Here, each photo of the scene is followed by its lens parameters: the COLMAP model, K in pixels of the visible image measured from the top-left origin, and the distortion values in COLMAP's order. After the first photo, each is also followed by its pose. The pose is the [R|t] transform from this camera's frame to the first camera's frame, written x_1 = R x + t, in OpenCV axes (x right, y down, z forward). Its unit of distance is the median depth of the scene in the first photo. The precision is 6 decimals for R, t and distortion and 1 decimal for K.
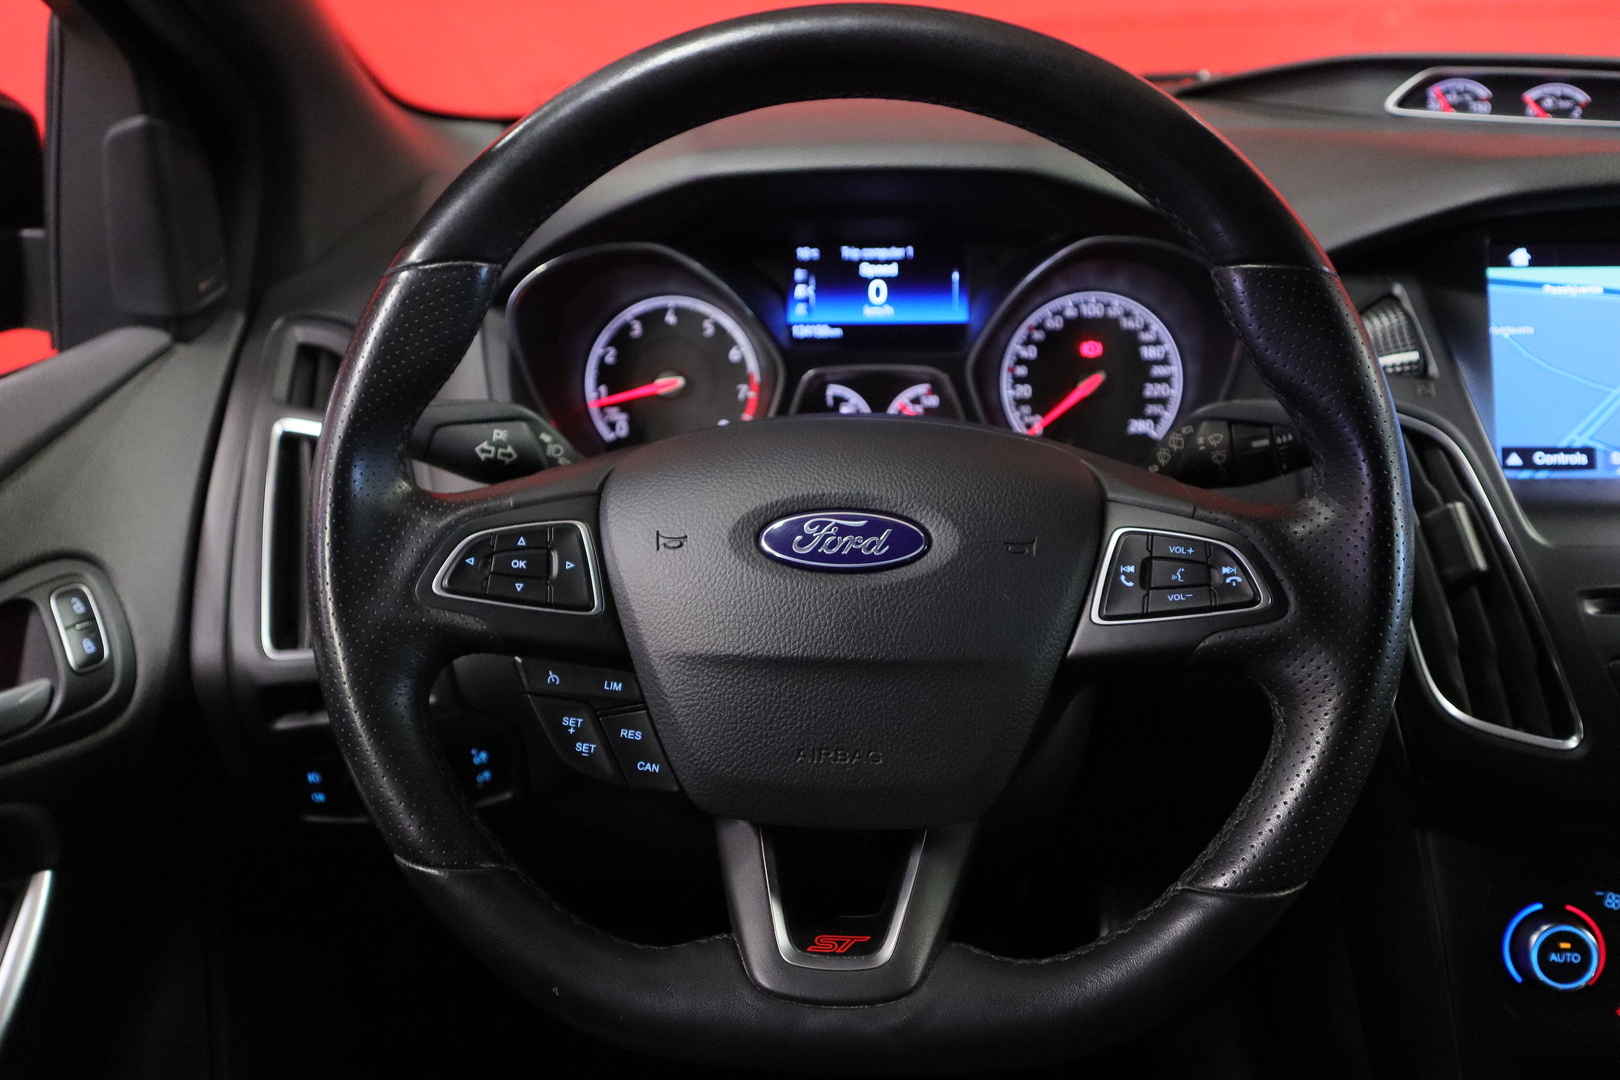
lens RADIAL K [[1595.2, 0, 810.0], [0, 1595.2, 540.0], [0, 0, 1]] dist [0.003150, 0.003878]
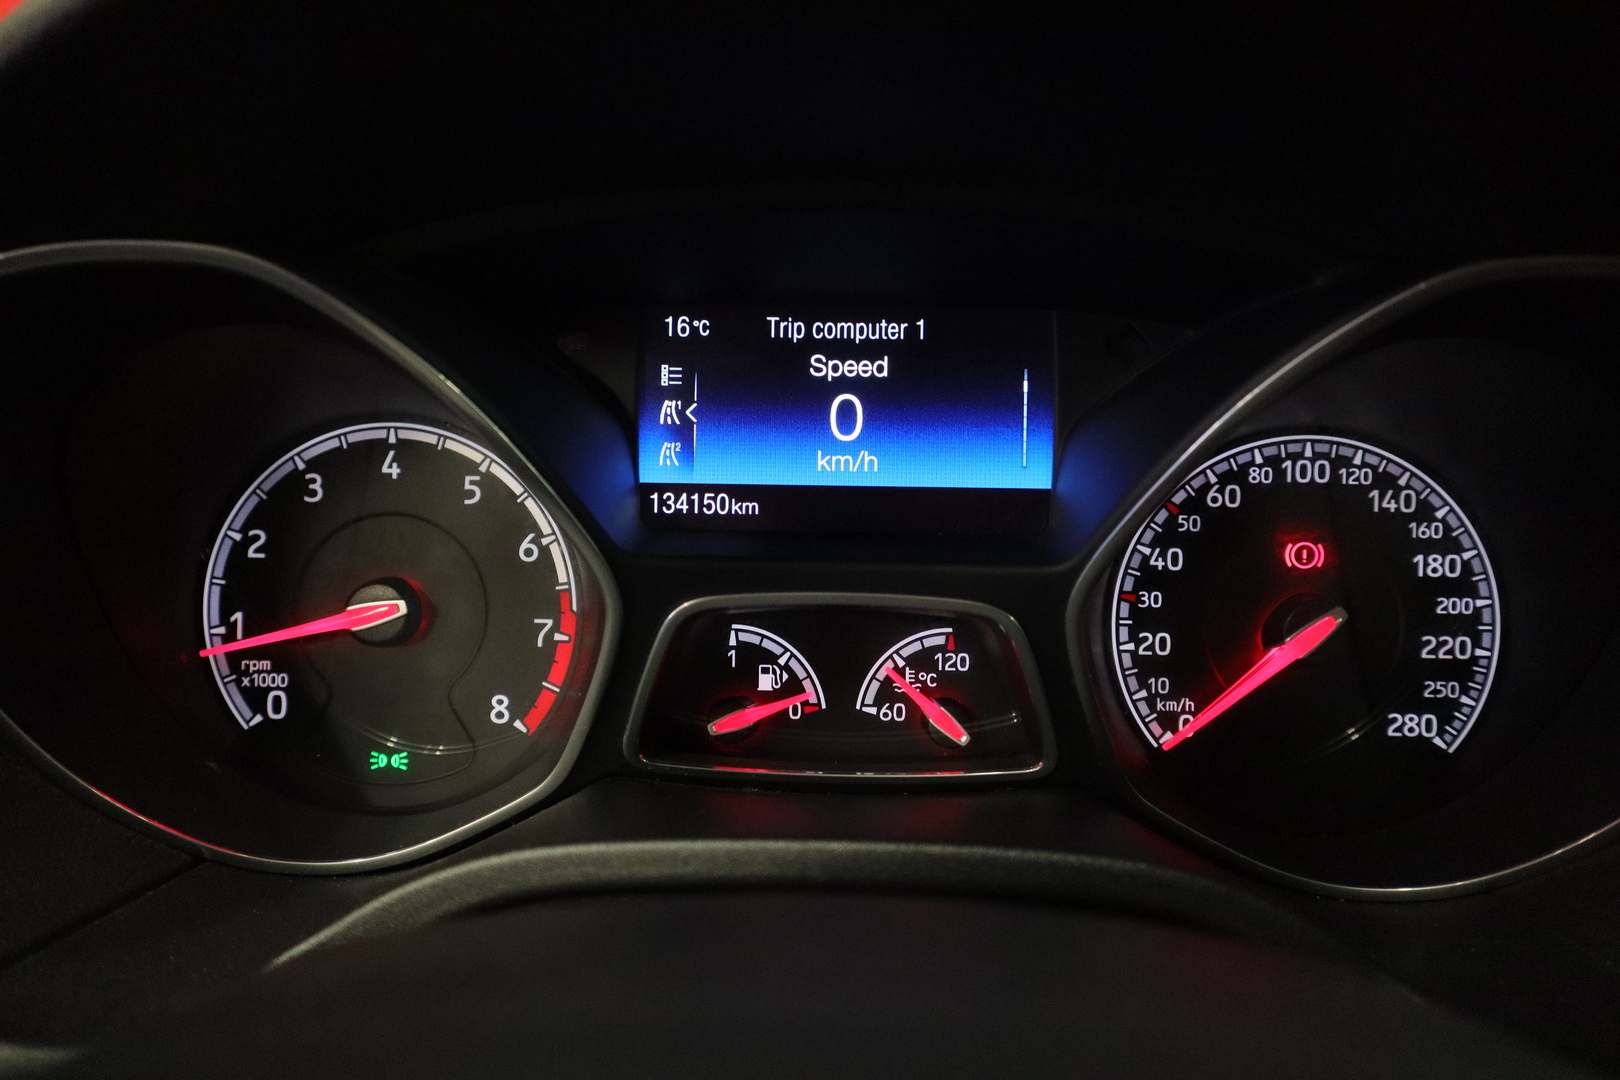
lens RADIAL K [[1155.2, 0, 810.0], [0, 1155.2, 540.0], [0, 0, 1]] dist [-0.000421, -0.000148]
pose [[0.998224, 0.020236, 0.056036, 0.018172], [-0.015290, 0.996061, -0.087339, -0.109360], [-0.057583, 0.086327, 0.994601, 0.797253]]
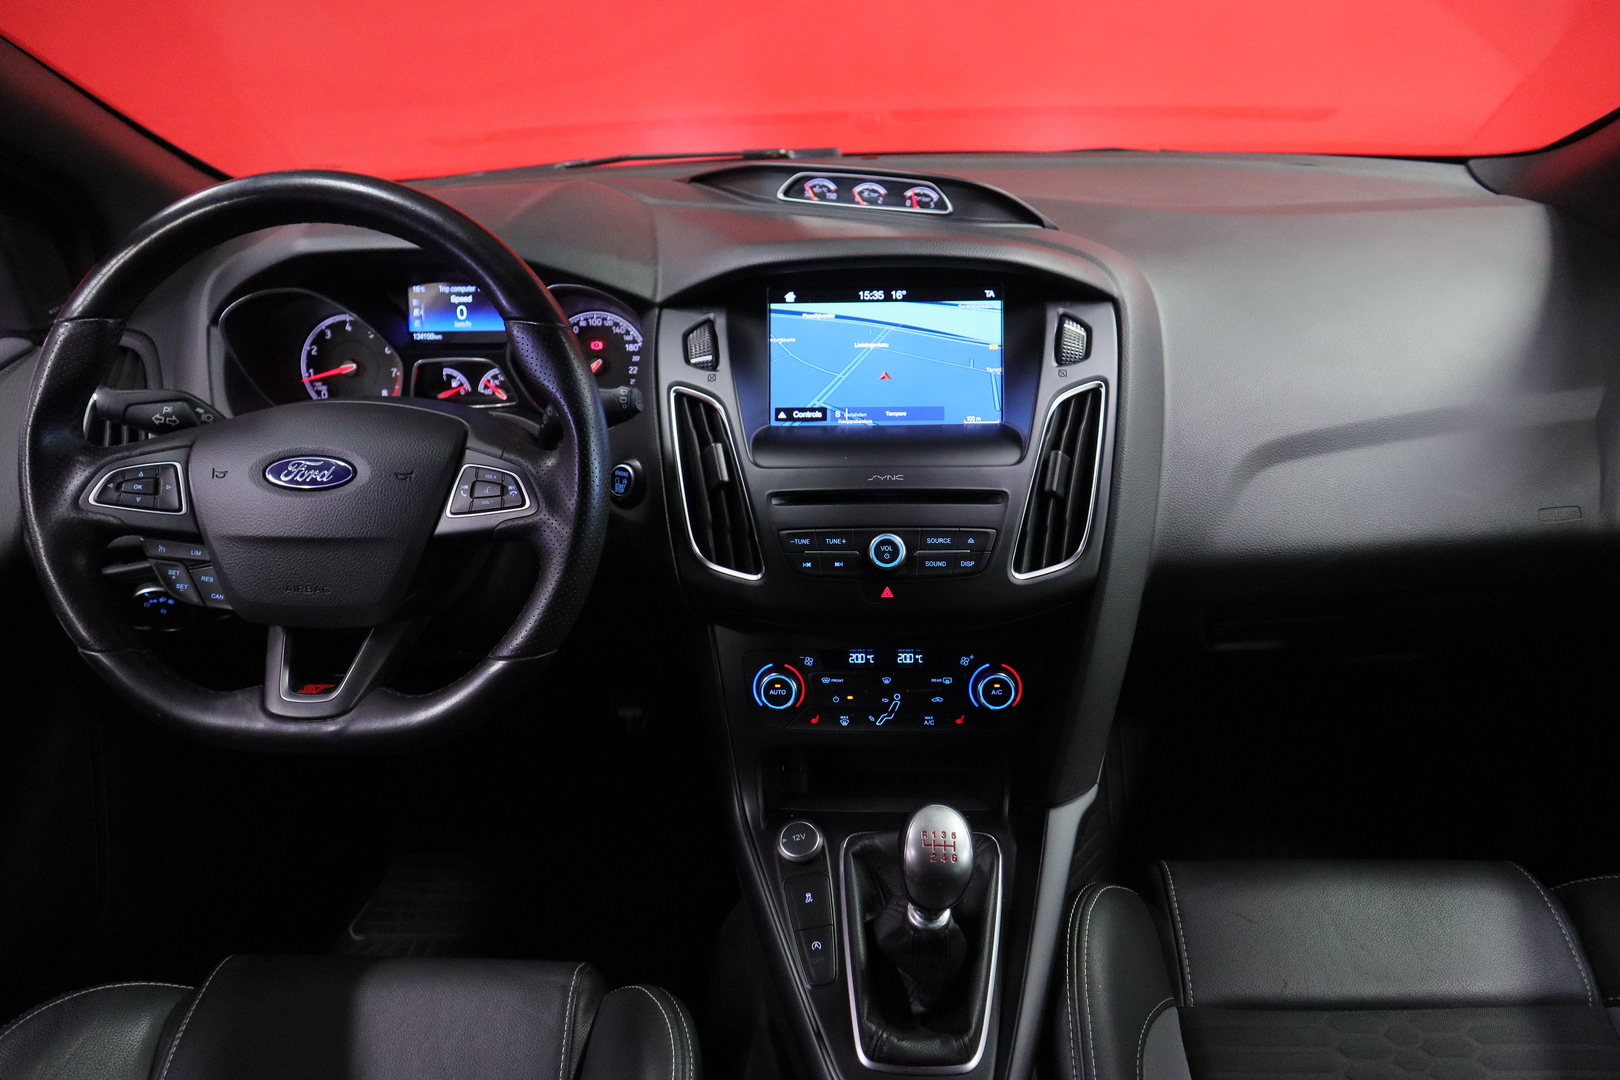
lens RADIAL K [[1114.8, 0, 810.0], [0, 1114.8, 540.0], [0, 0, 1]] dist [0.008109, 0.000377]
pose [[0.999658, -0.012313, 0.023084, 0.438253], [0.010006, 0.995182, 0.097529, -0.032836], [-0.024174, -0.097265, 0.994965, -0.231656]]
